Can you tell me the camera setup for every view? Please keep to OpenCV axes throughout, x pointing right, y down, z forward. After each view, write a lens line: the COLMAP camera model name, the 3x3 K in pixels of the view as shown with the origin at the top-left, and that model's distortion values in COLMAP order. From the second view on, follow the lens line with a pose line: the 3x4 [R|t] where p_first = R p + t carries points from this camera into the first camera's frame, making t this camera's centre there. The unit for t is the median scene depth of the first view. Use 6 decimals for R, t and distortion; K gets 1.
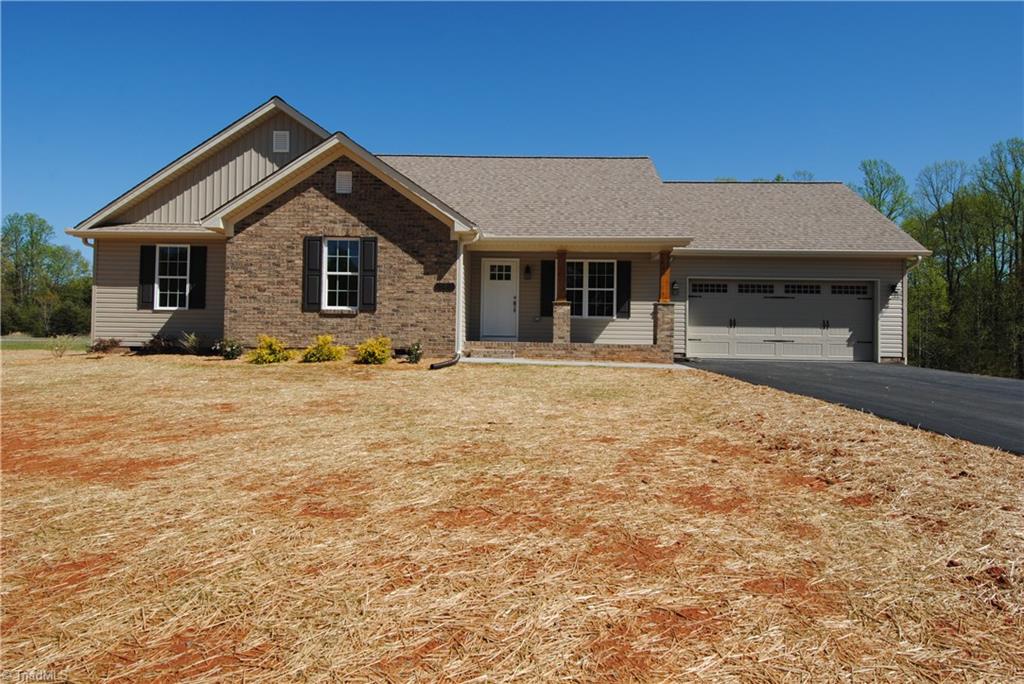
lens RADIAL K [[632.5, 0, 511.7], [0, 632.5, 338.9], [0, 0, 1]] dist [0.015985, -0.000609]
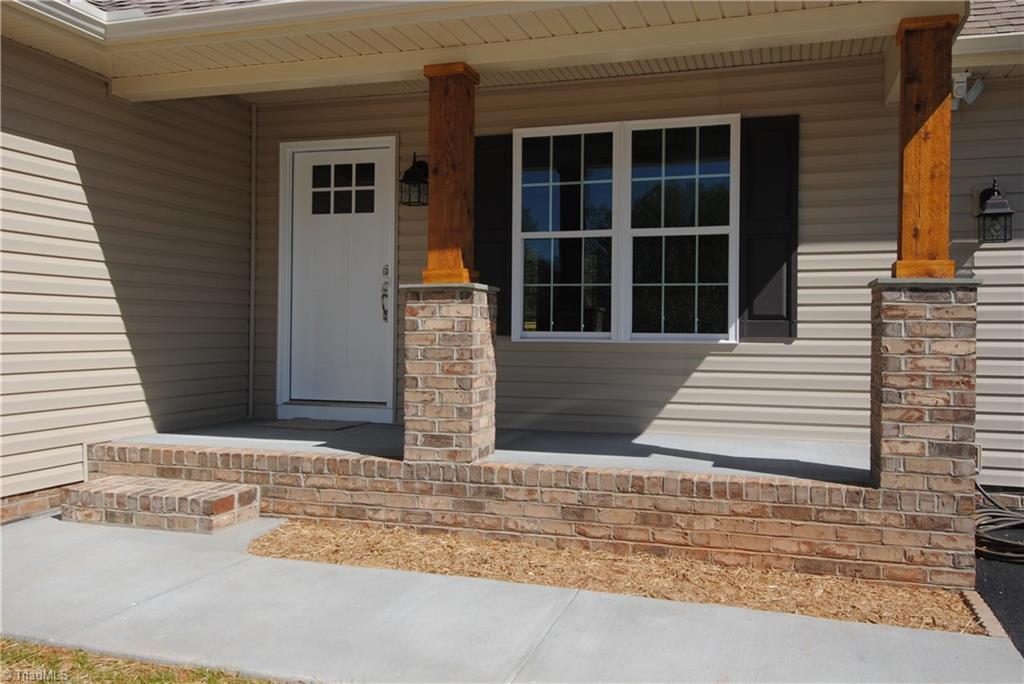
lens RADIAL K [[872.4, 0, 513.9], [0, 872.4, 336.1], [0, 0, 1]] dist [0.015699, 0.000448]
pose [[0.963074, -0.006627, -0.269155, 0.172445], [0.008771, 0.999939, 0.006765, -0.037629], [0.269094, -0.008876, 0.963073, 0.630522]]
